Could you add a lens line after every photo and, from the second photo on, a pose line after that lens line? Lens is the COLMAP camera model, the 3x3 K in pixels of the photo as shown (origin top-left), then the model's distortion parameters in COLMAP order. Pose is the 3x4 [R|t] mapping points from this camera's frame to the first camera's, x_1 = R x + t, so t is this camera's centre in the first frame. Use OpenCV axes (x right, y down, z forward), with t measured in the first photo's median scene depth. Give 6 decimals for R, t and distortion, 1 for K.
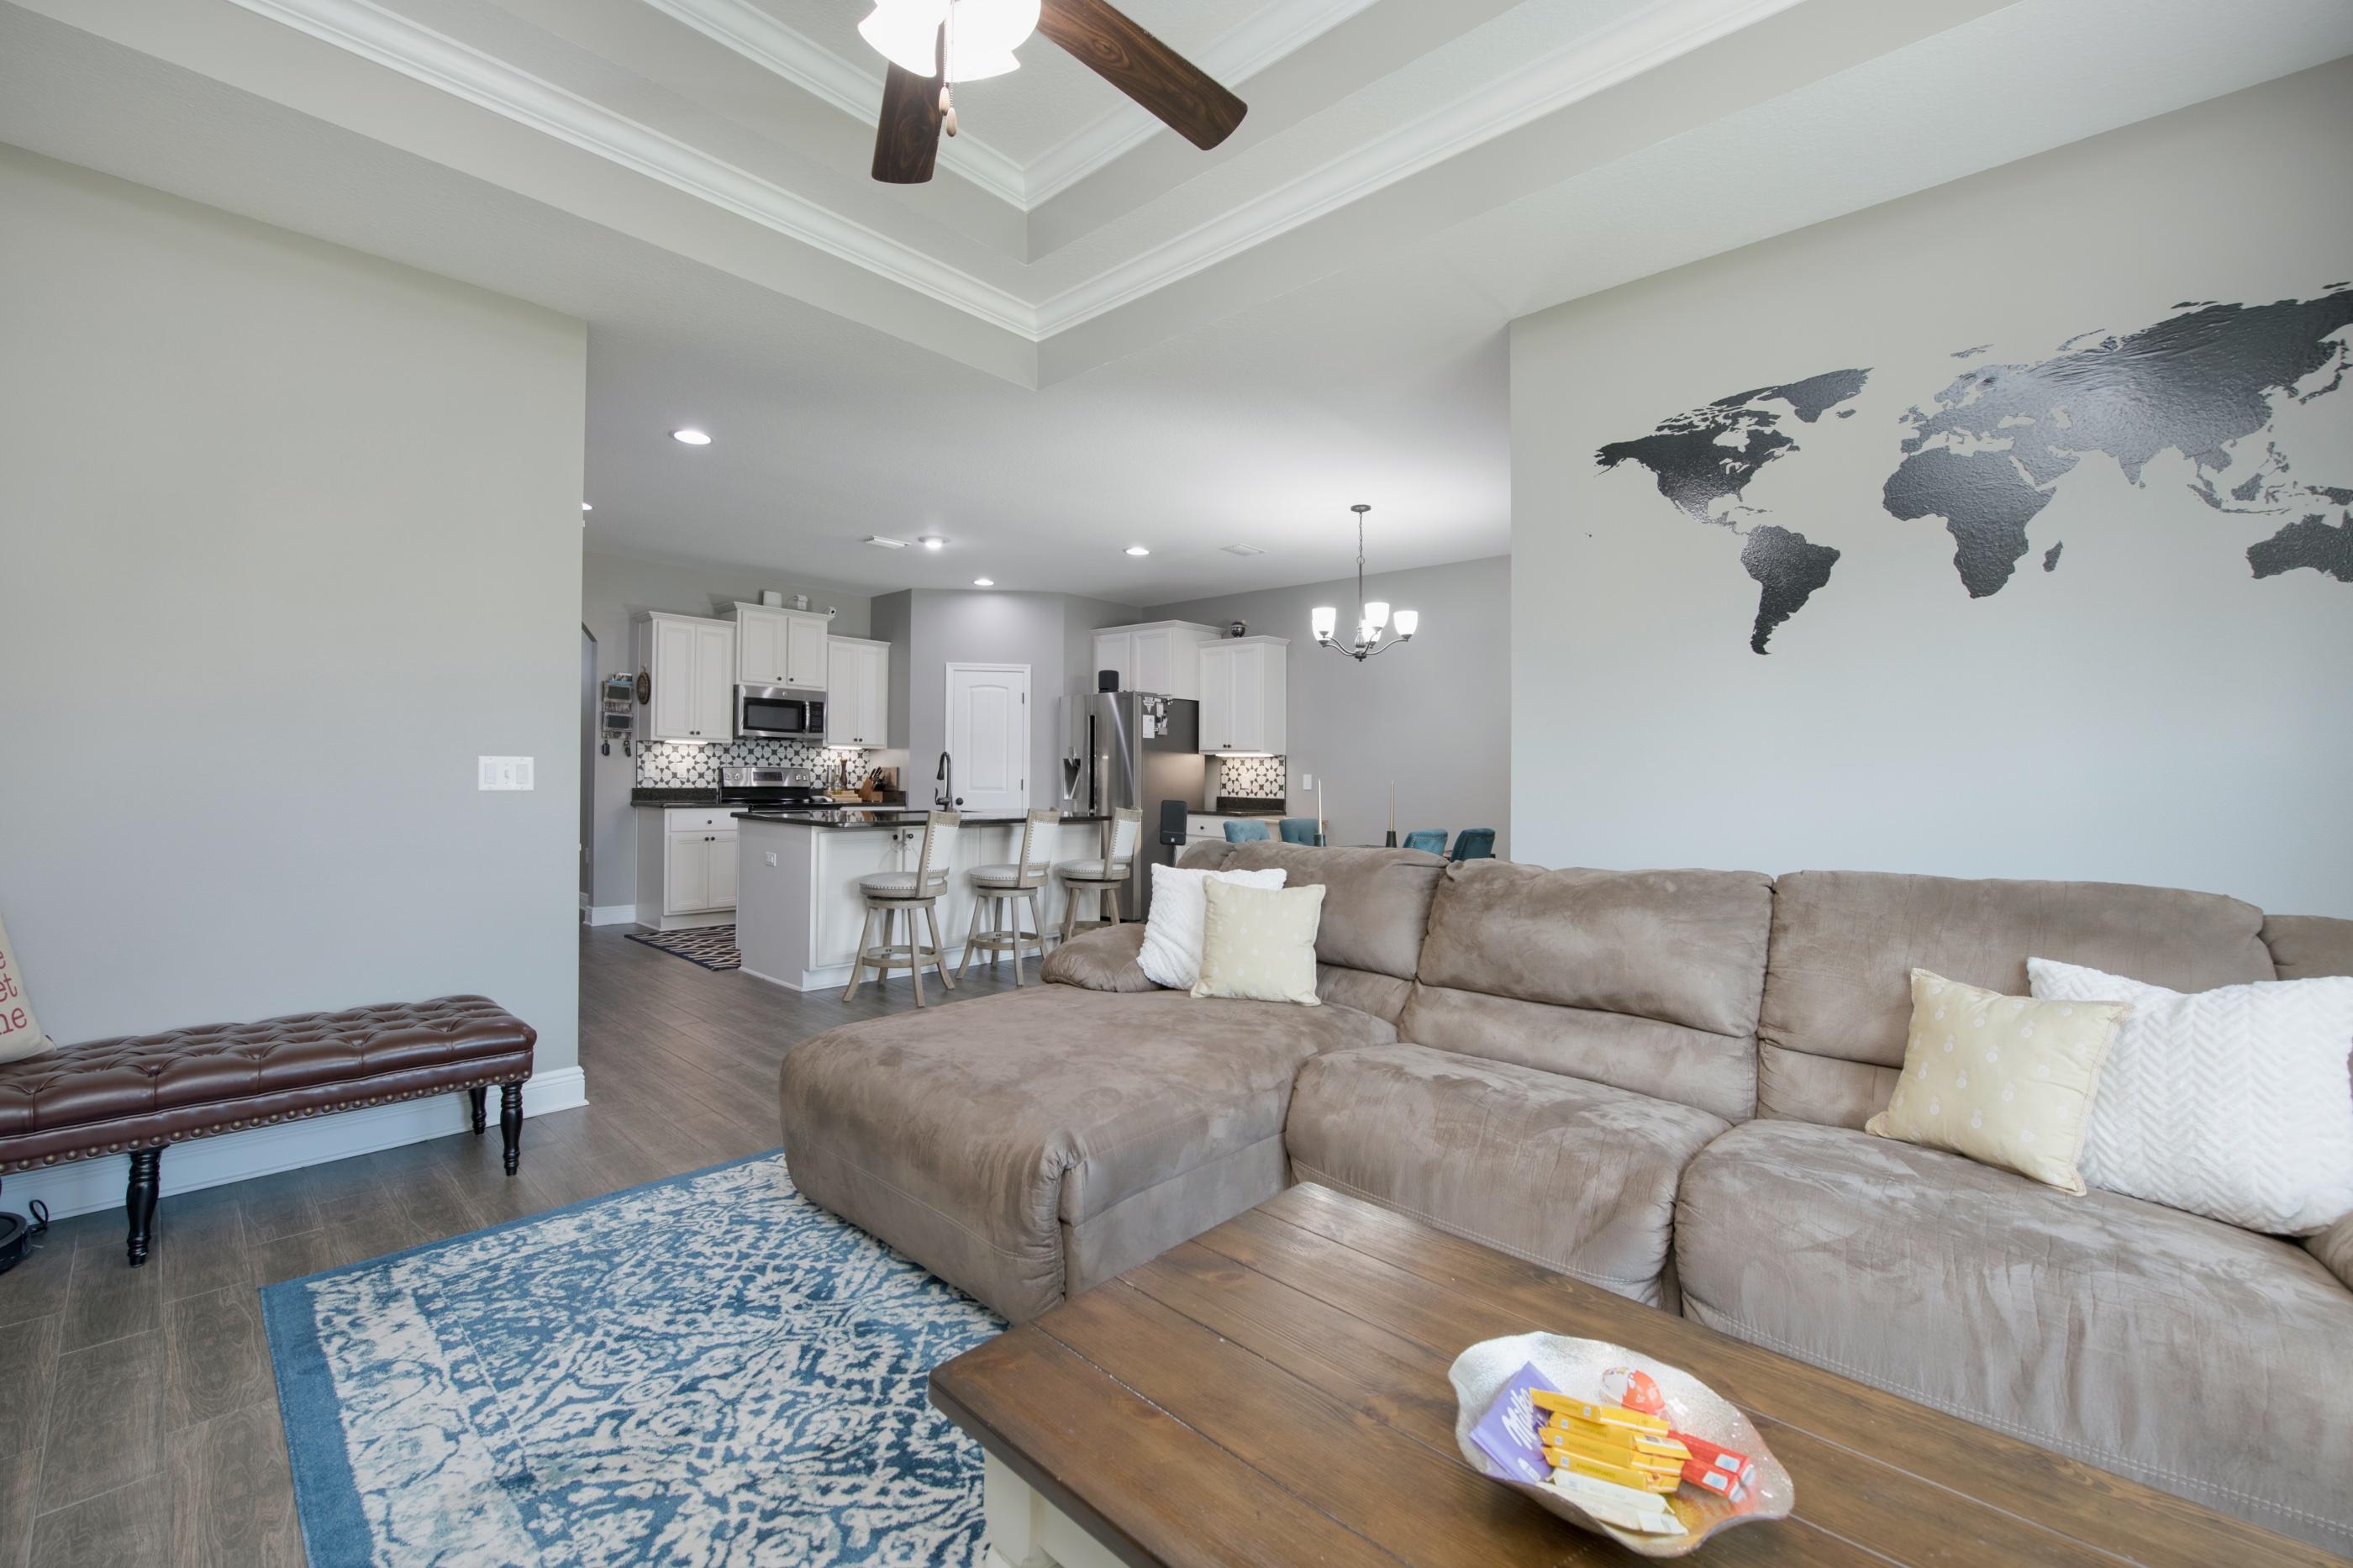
lens RADIAL K [[979.2, 0, 1176.5], [0, 979.2, 784.0], [0, 0, 1]] dist [0.000959, -0.000018]
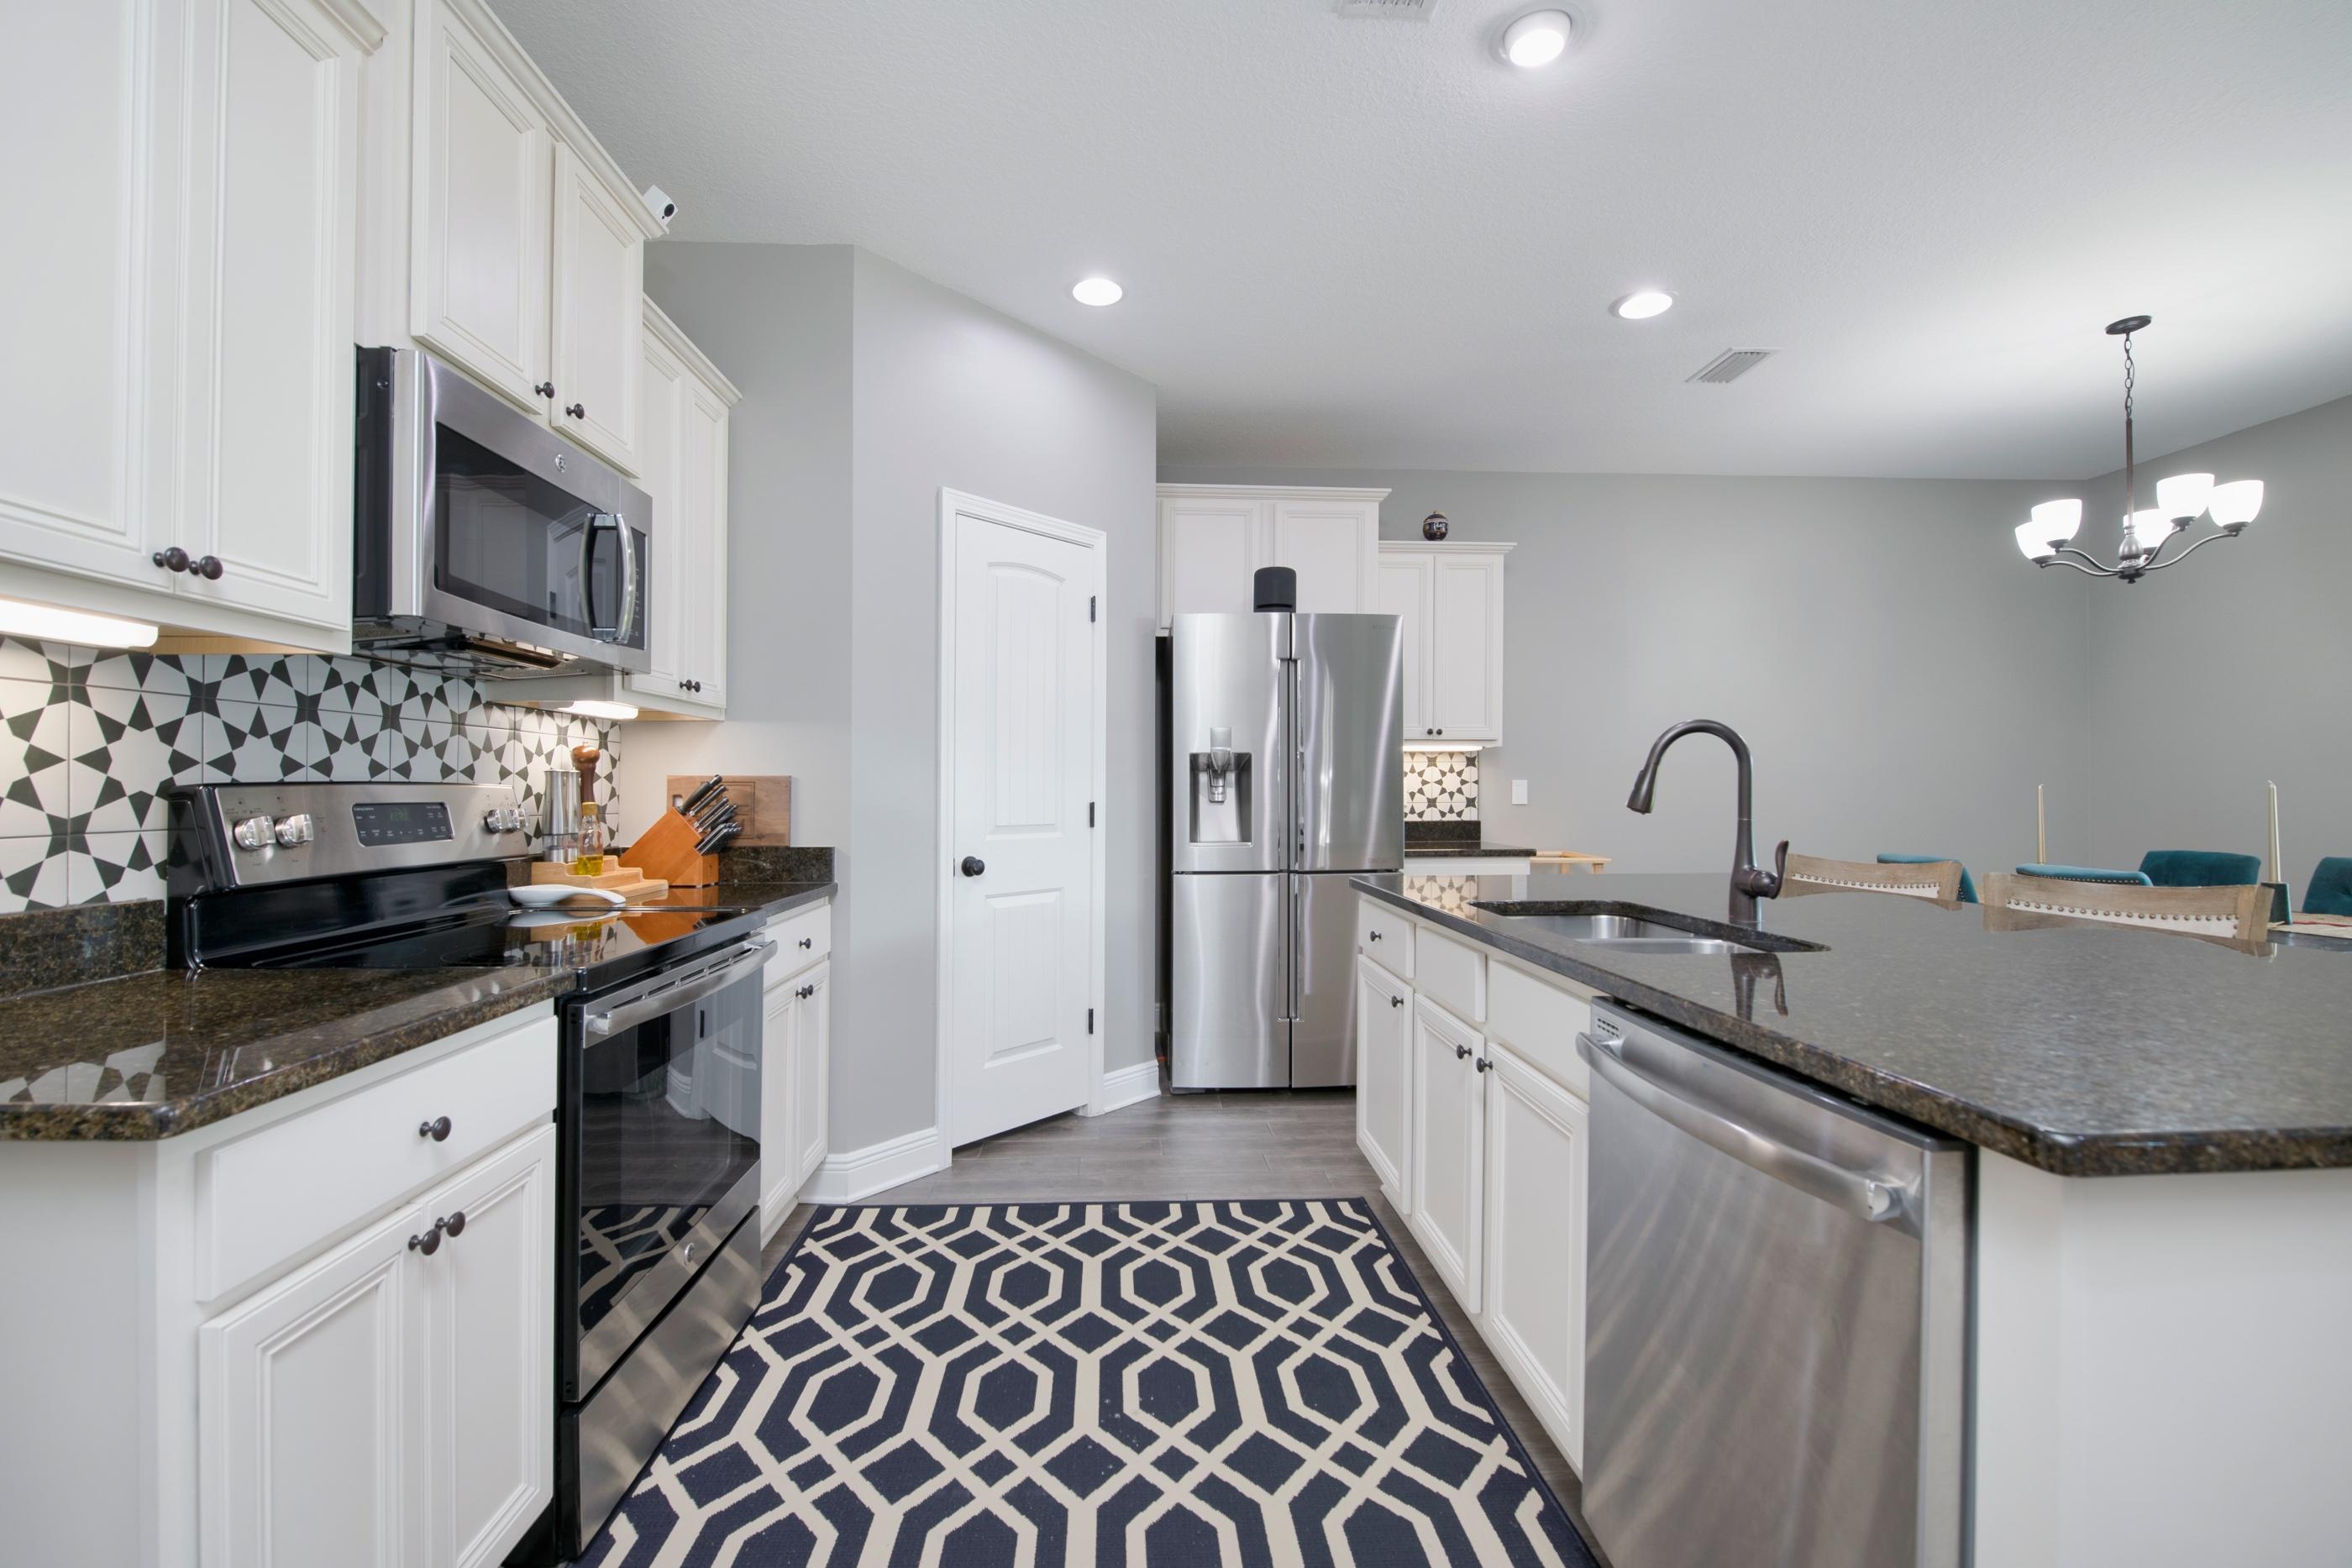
lens RADIAL K [[978.7, 0, 1176.0], [0, 978.7, 784.0], [0, 0, 1]] dist [0.000959, -0.000018]
pose [[0.688134, -0.016948, 0.725386, -0.454326], [0.023429, 0.999725, 0.001132, -0.012564], [-0.725205, 0.016216, 0.688342, 0.710917]]
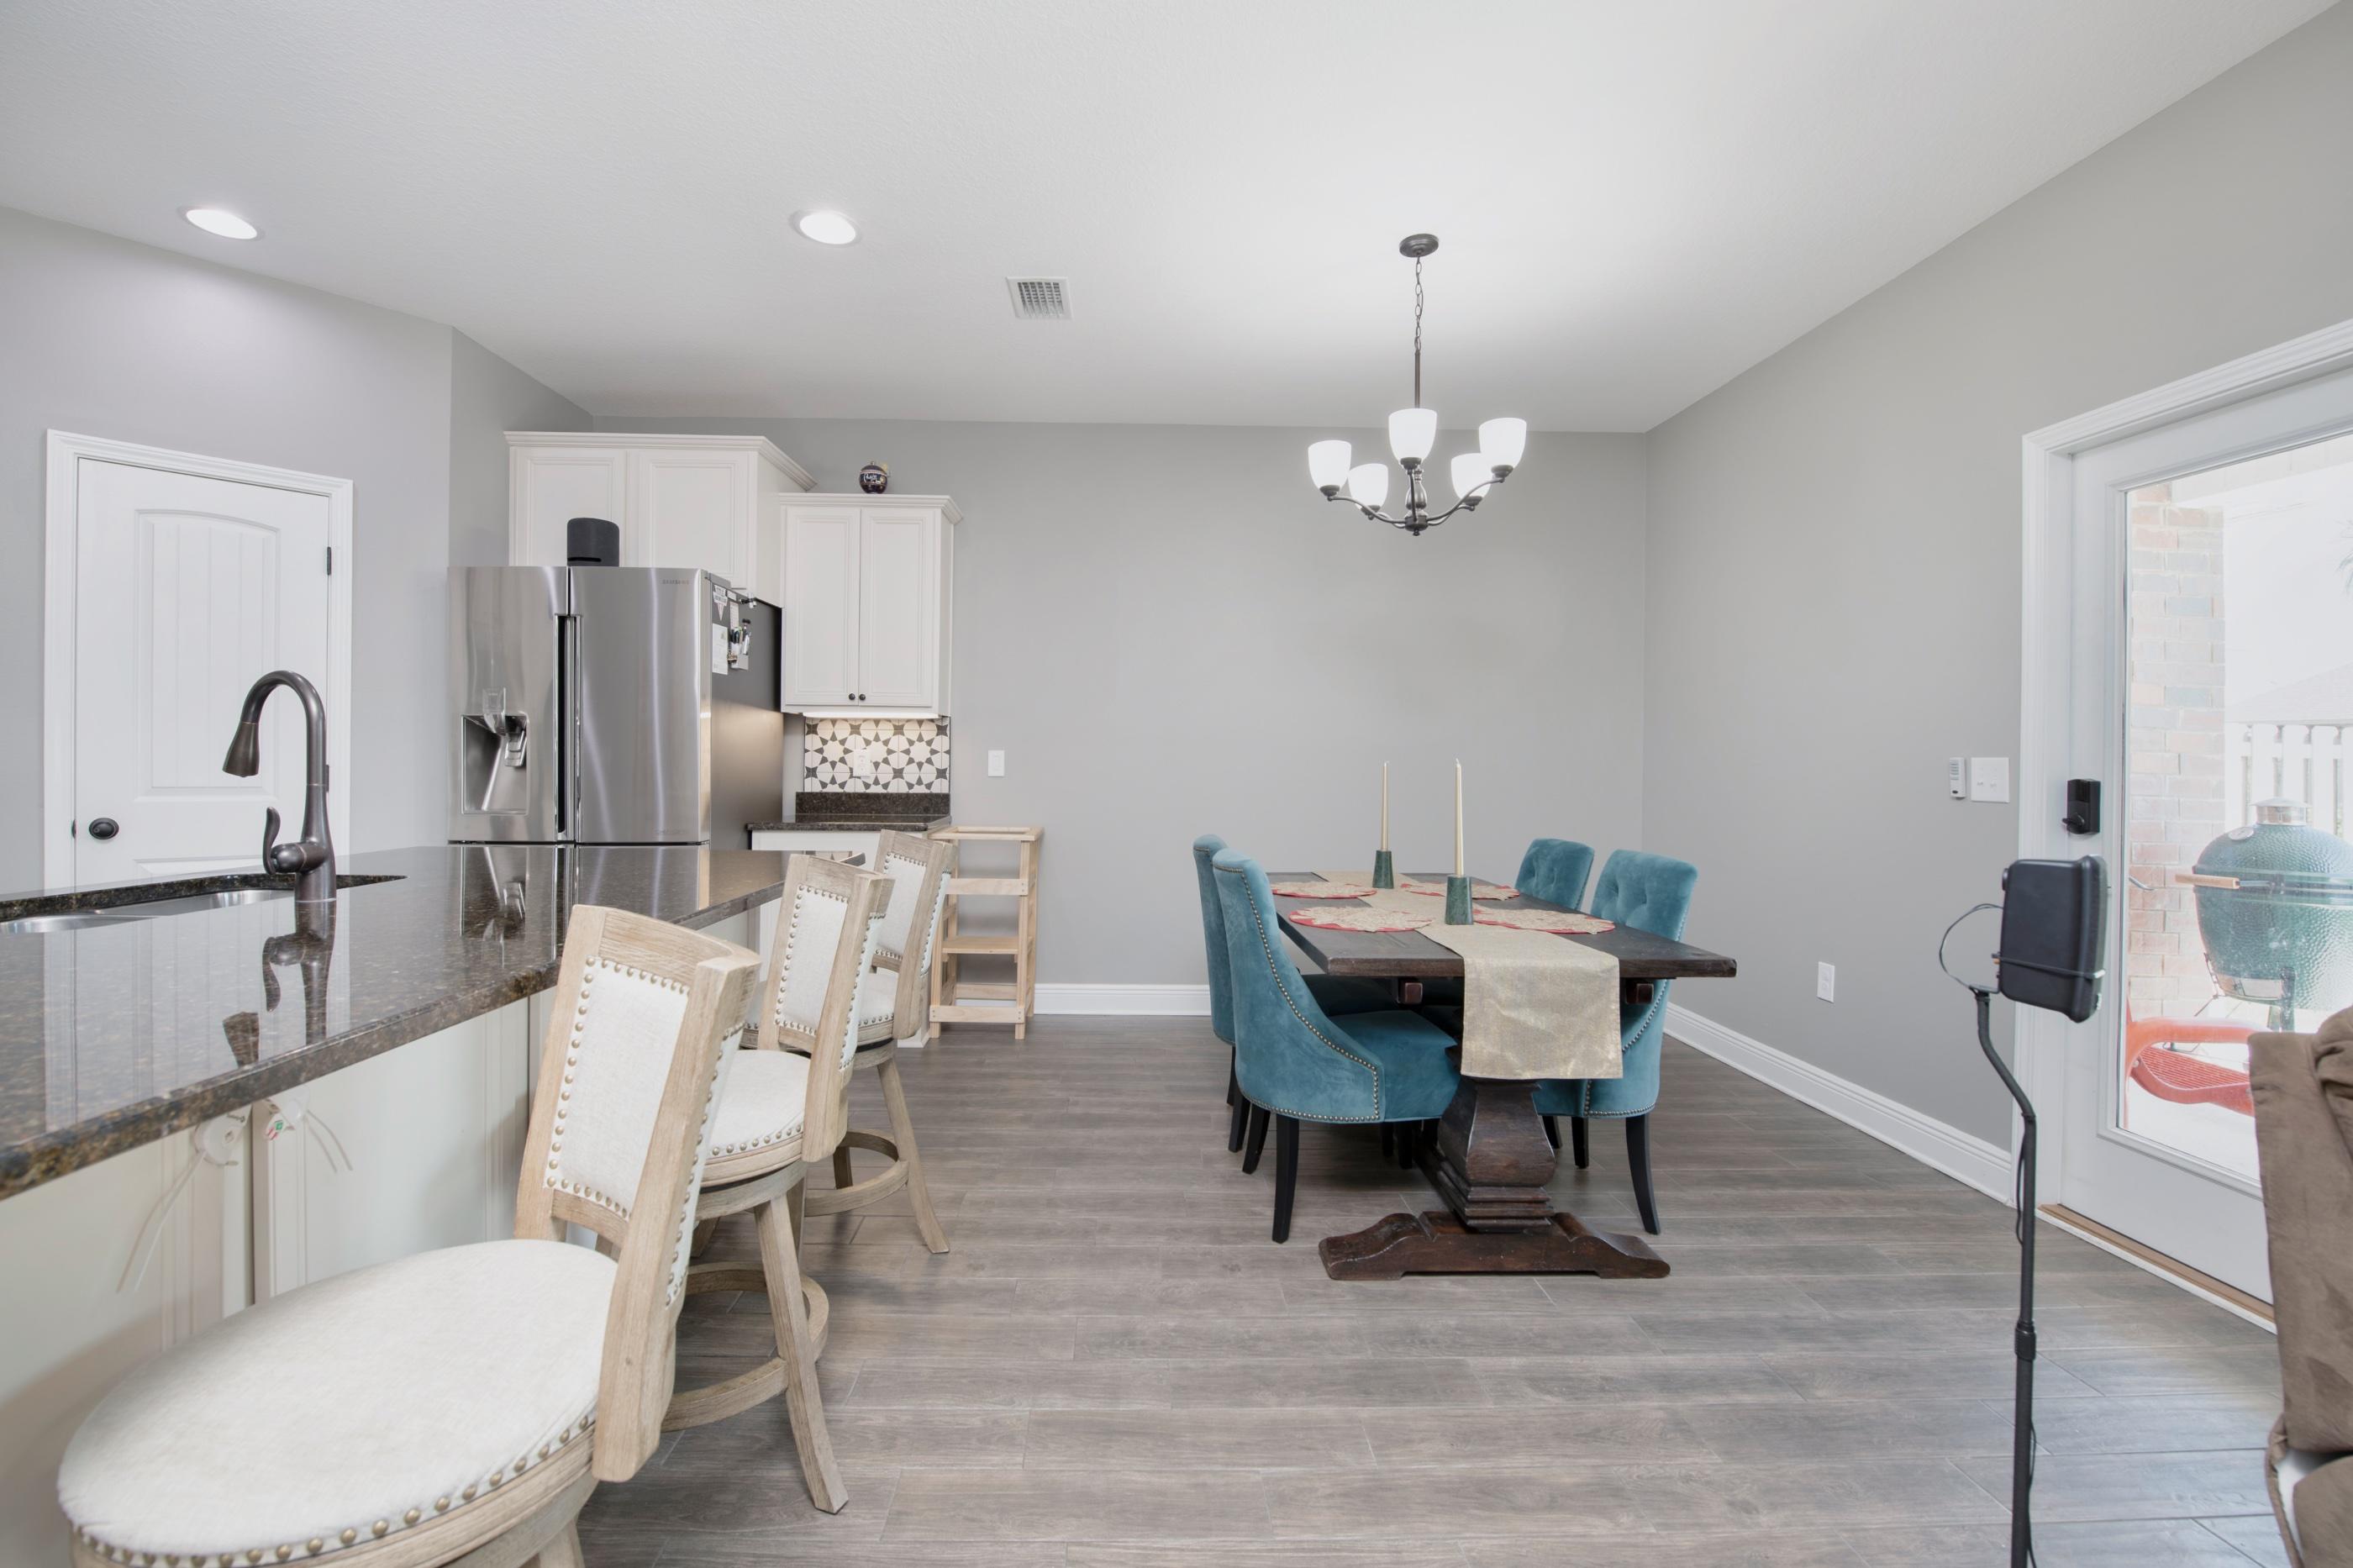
lens RADIAL K [[987.8, 0, 1170.7], [0, 987.8, 769.0], [0, 0, 1]] dist [-0.014987, 0.000038]
pose [[0.715997, -0.014776, 0.697947, -0.196657], [0.009959, 0.999890, 0.010952, -0.003937], [-0.698033, -0.000891, 0.716065, 0.493246]]
